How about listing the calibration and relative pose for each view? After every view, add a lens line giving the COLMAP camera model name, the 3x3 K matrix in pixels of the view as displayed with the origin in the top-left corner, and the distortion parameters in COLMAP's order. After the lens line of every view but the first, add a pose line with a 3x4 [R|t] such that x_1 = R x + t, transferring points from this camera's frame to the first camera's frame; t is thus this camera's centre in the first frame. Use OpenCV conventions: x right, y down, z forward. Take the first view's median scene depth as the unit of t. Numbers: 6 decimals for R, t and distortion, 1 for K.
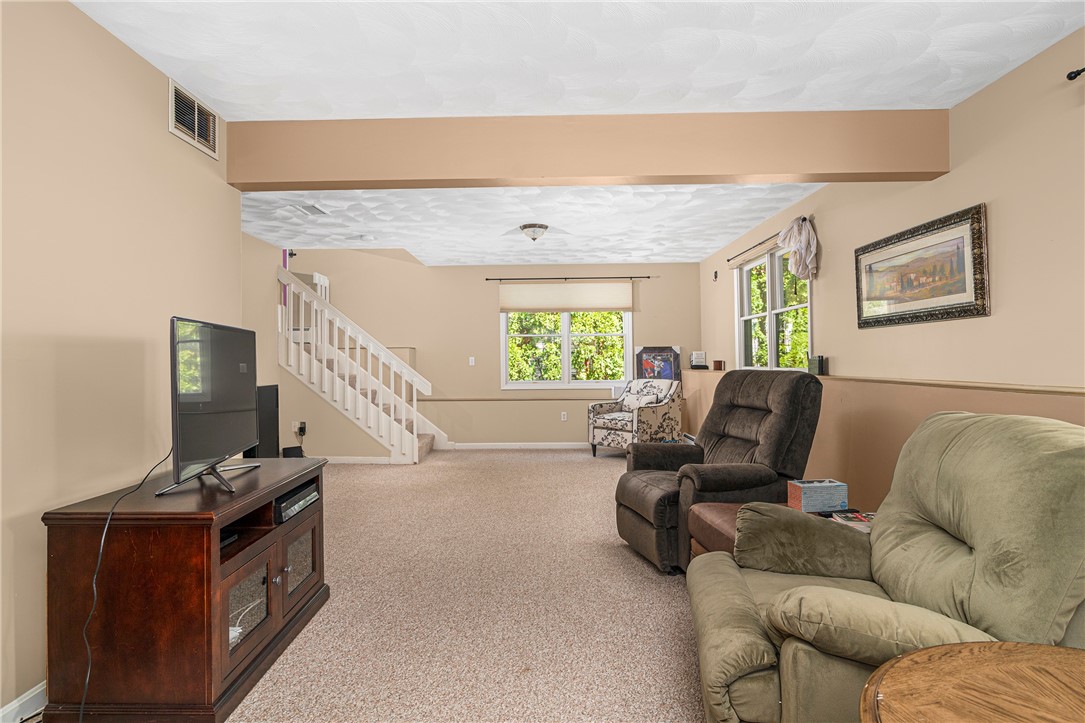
lens RADIAL K [[580.4, 0, 542.5], [0, 580.4, 361.5], [0, 0, 1]] dist [0.000736, 0.000172]
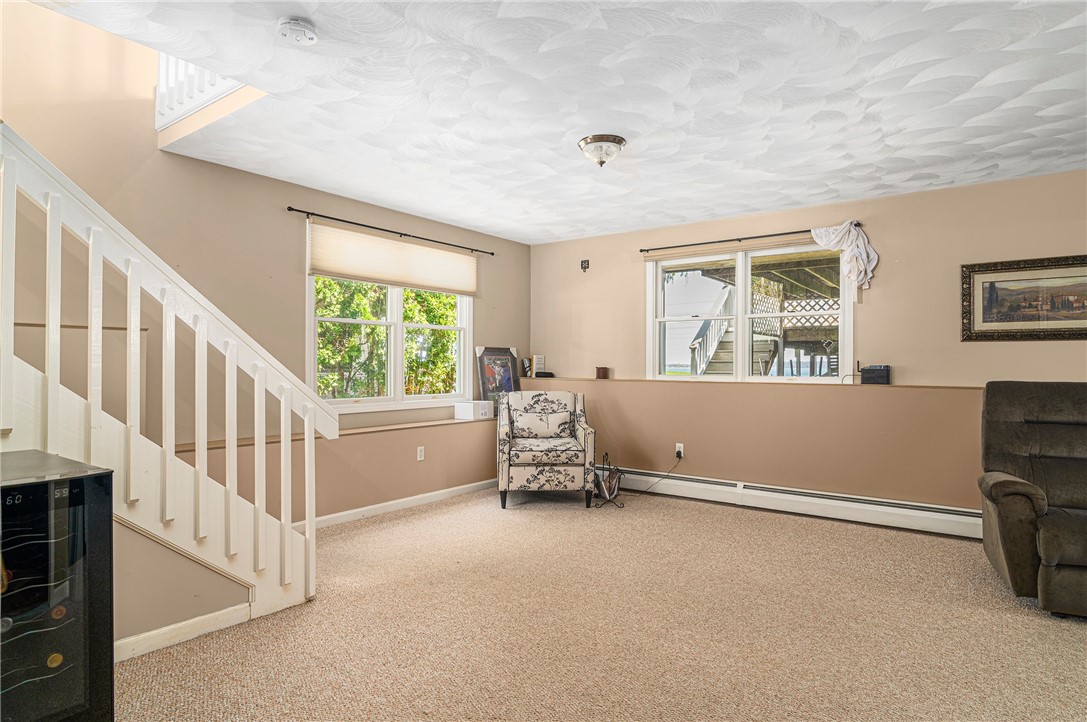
lens RADIAL K [[598.2, 0, 543.5], [0, 598.2, 361.0], [0, 0, 1]] dist [-0.006037, -0.001405]
pose [[0.596656, 0.018781, 0.802278, -0.455407], [-0.012644, 0.999822, -0.014002, 0.002401], [-0.802398, -0.001790, 0.596787, 0.569510]]
